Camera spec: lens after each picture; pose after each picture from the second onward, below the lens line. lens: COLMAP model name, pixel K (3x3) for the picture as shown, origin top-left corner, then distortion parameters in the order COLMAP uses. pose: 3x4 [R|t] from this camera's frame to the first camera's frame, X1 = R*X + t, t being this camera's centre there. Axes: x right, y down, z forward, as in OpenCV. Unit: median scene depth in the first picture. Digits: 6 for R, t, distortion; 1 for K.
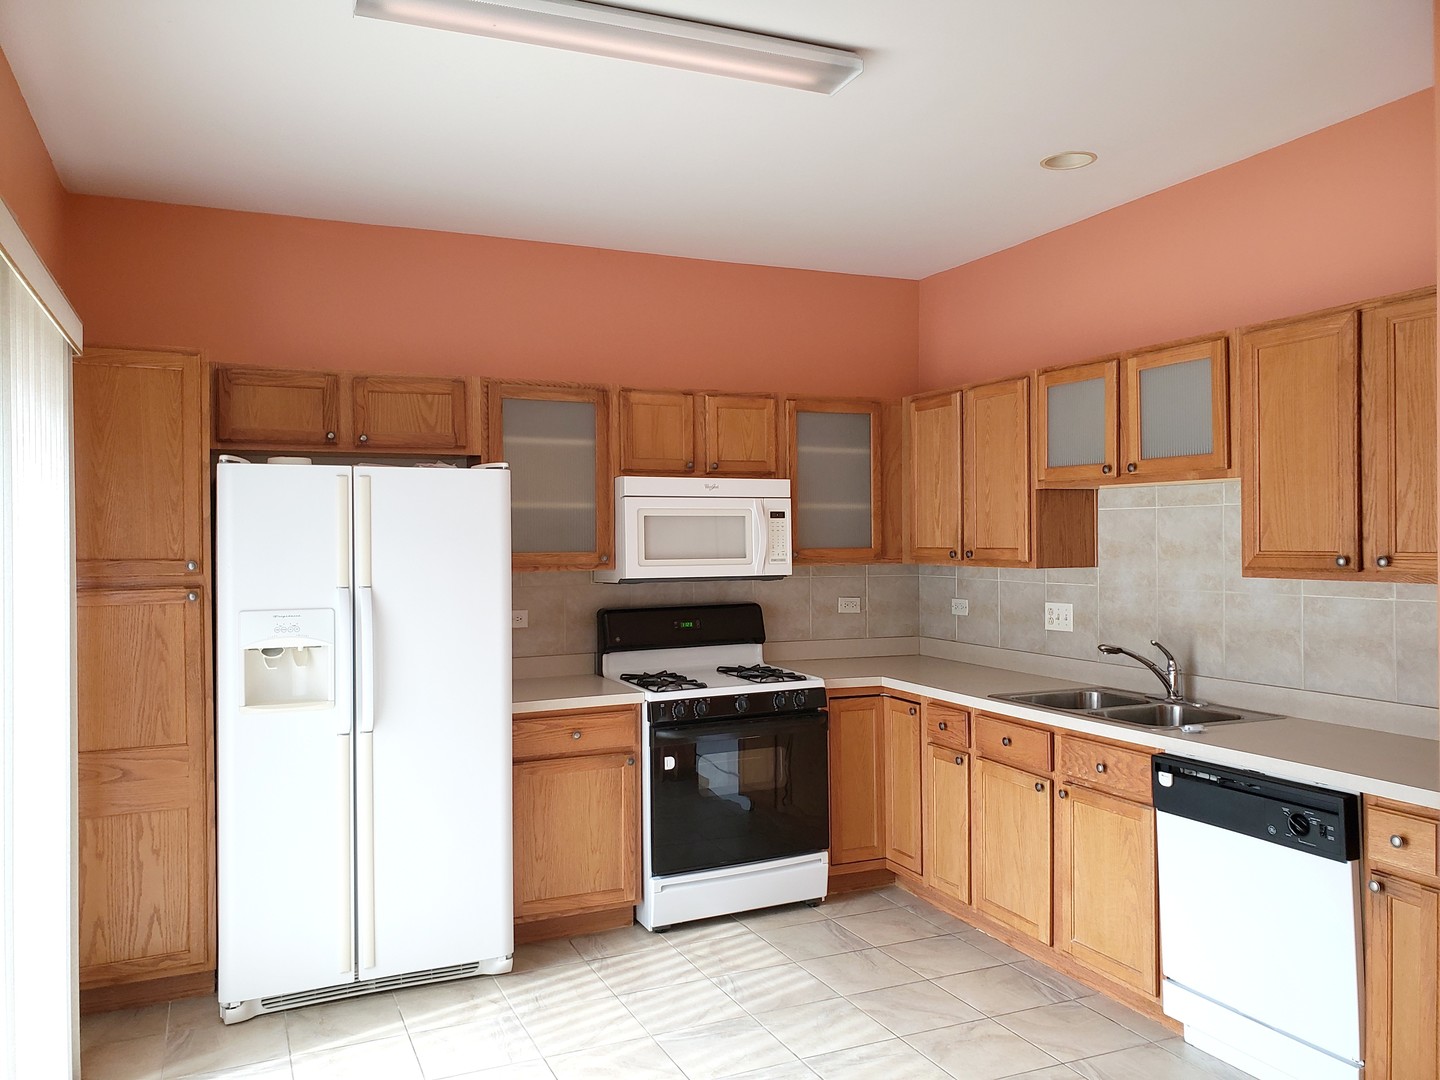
lens RADIAL K [[1105.5, 0, 707.6], [0, 1105.5, 541.2], [0, 0, 1]] dist [0.045028, -0.045972]
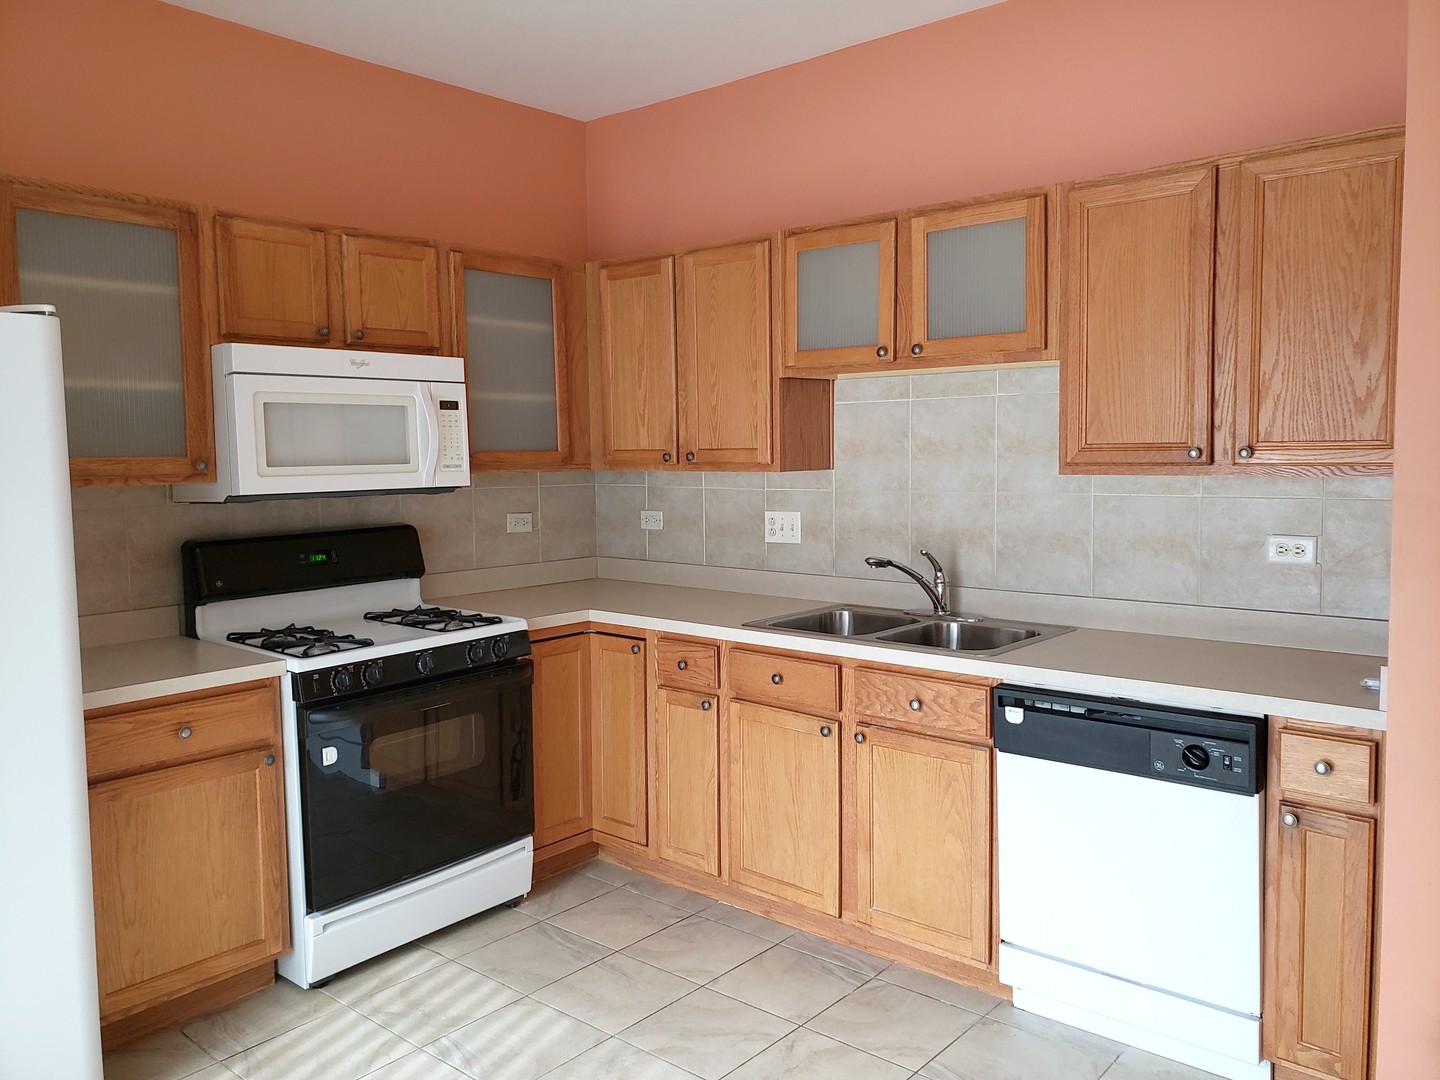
lens RADIAL K [[1105.5, 0, 721.5], [0, 1105.5, 533.4], [0, 0, 1]] dist [0.045028, -0.045972]
pose [[0.899625, -0.037801, 0.435024, -0.116682], [0.007027, 0.997370, 0.072133, 0.011220], [-0.436607, -0.061836, 0.897525, 0.273995]]
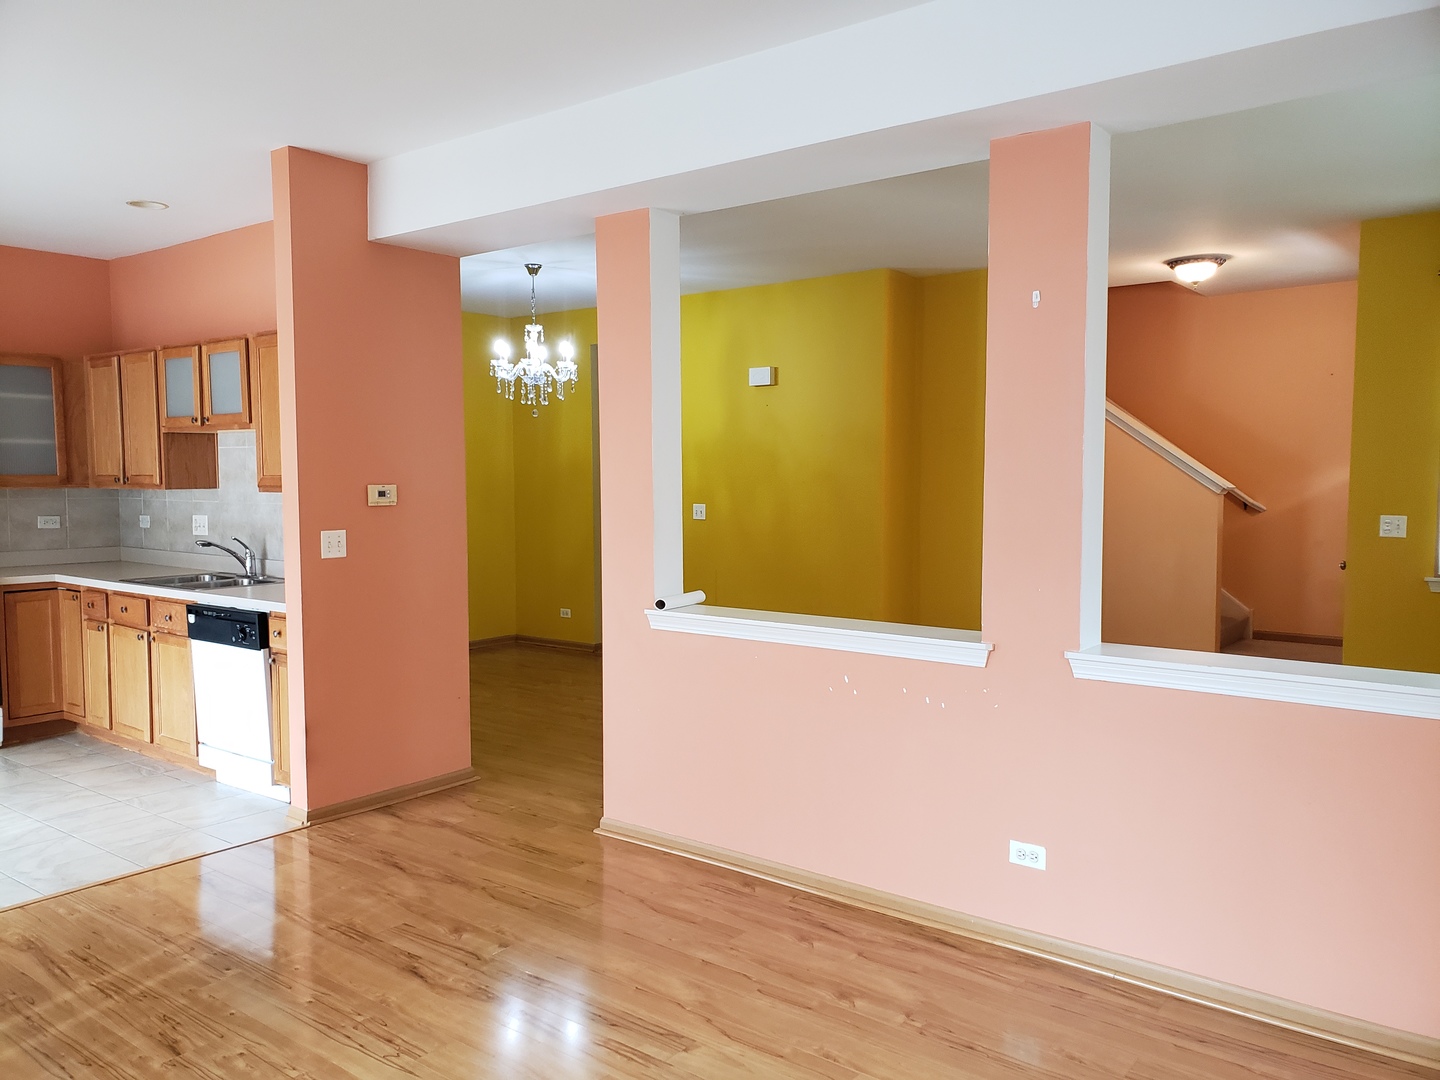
lens RADIAL K [[1103.7, 0, 721.7], [0, 1103.7, 553.2], [0, 0, 1]] dist [0.003395, 0.013429]
pose [[0.876817, -0.029913, 0.479892, 0.250822], [-0.002903, 0.997715, 0.067495, 0.009110], [-0.480815, -0.060574, 0.874727, -0.581634]]
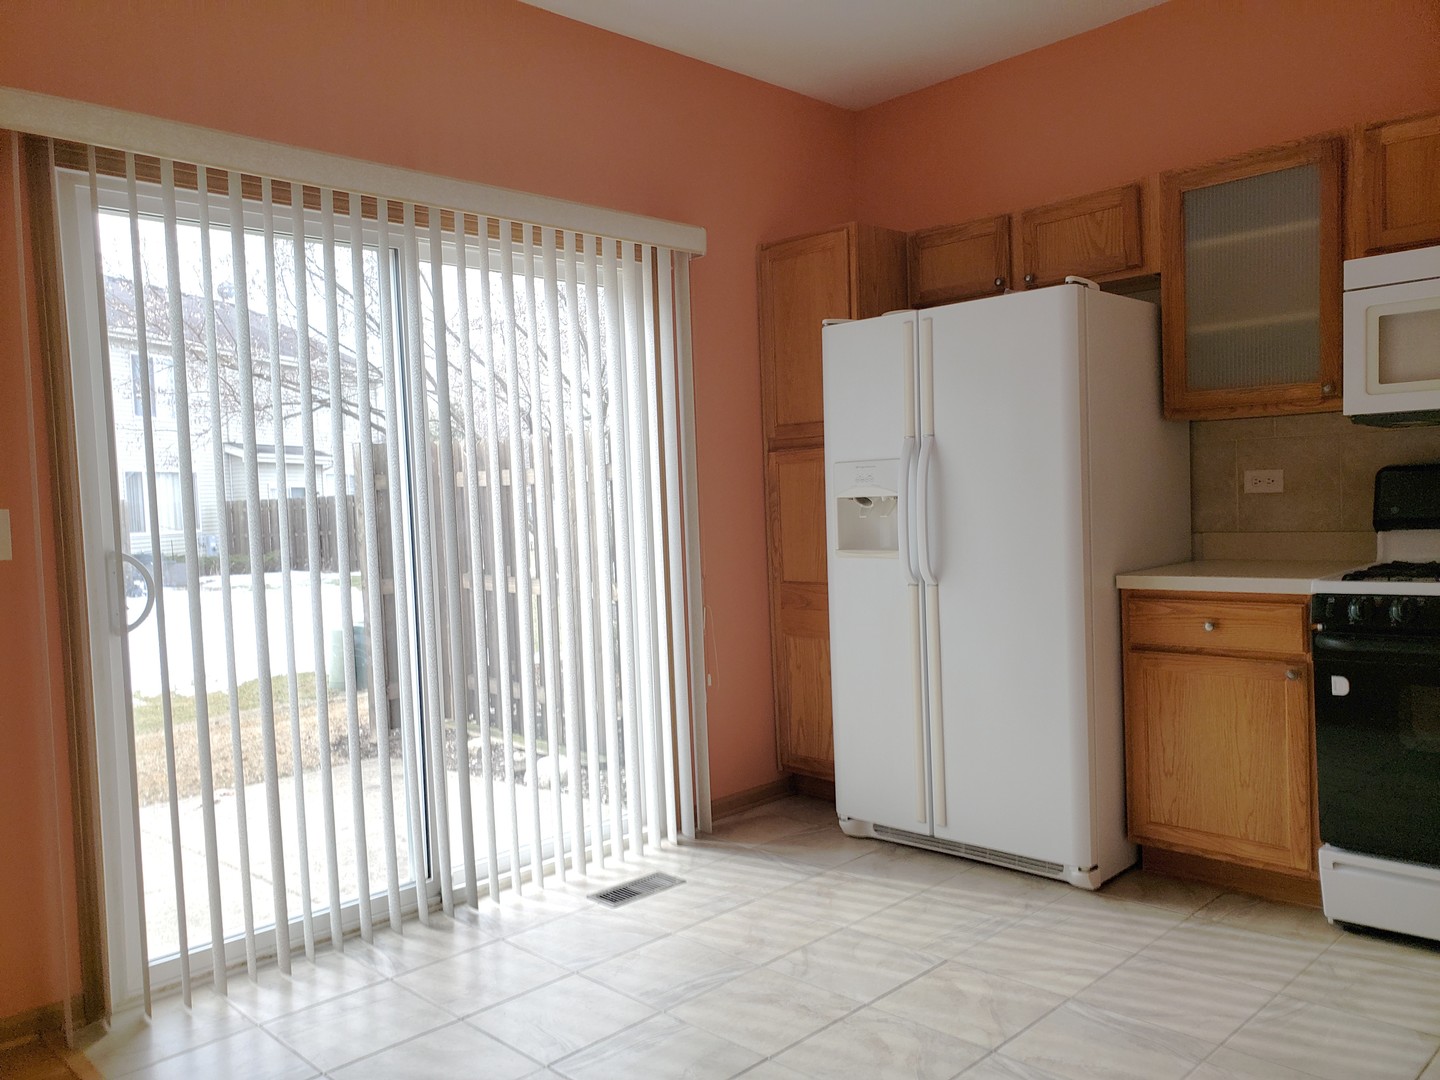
lens RADIAL K [[1105.5, 0, 726.4], [0, 1105.5, 541.8], [0, 0, 1]] dist [0.045028, -0.045972]
pose [[0.360643, 0.033628, -0.932097, 0.465868], [0.034987, 0.998159, 0.049548, 0.070509], [0.932047, -0.050480, 0.358803, 0.433373]]
